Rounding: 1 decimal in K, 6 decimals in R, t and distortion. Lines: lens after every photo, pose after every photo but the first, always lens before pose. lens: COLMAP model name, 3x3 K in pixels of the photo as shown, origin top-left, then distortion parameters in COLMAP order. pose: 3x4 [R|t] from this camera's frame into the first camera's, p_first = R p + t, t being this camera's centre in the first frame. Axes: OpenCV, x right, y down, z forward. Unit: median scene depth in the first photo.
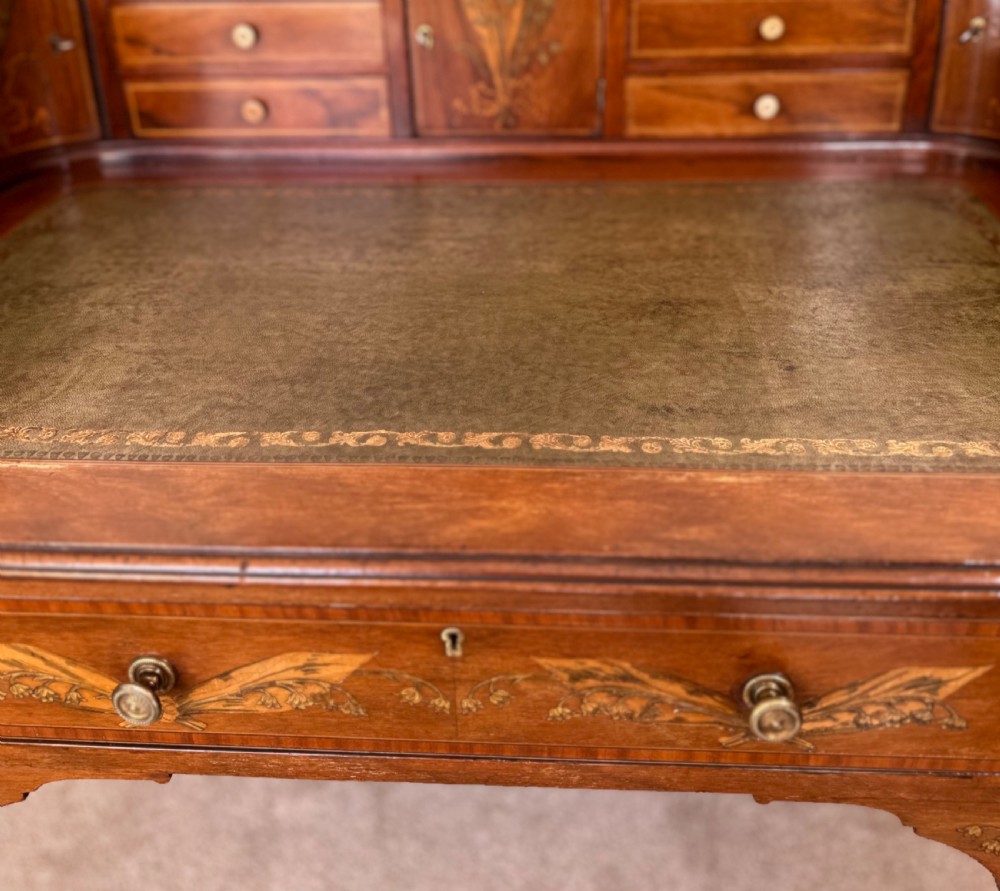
lens RADIAL K [[971.5, 0, 501.6], [0, 971.5, 220.3], [0, 0, 1]] dist [0.008465, -0.019446]
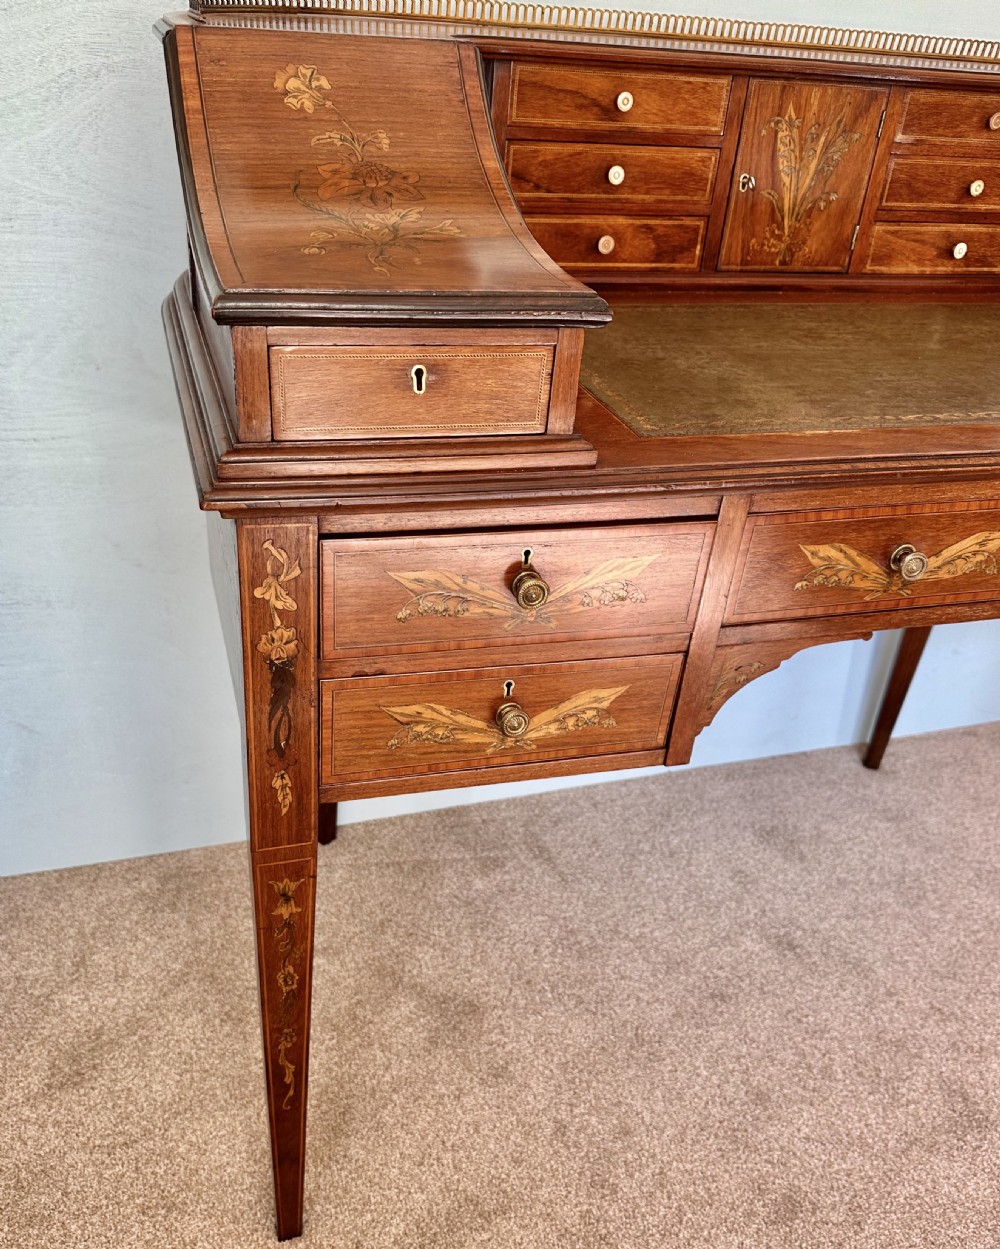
lens RADIAL K [[1092.2, 0, 477.4], [0, 1092.2, 709.1], [0, 0, 1]] dist [0.053431, -0.080474]
pose [[0.932371, -0.113143, 0.343341, -1.723387], [0.046392, 0.979355, 0.196750, 0.319713], [-0.358514, -0.167516, 0.918372, -0.517500]]
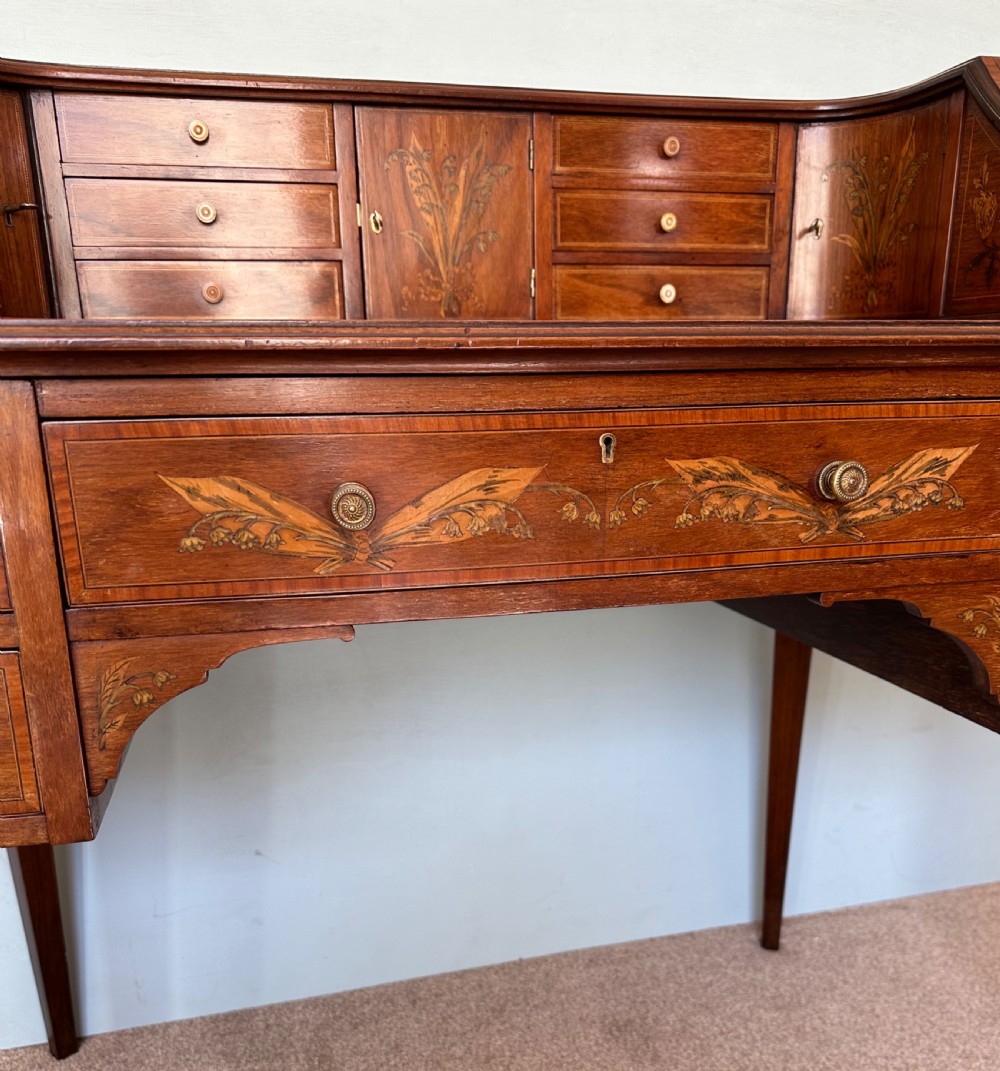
lens RADIAL K [[989.7, 0, 518.3], [0, 989.7, 701.0], [0, 0, 1]] dist [0.170103, -0.362765]
pose [[0.954742, -0.076478, 0.287435, -0.530210], [0.101498, 0.992142, -0.073156, 0.805891], [-0.279582, 0.099019, 0.955002, -0.148979]]
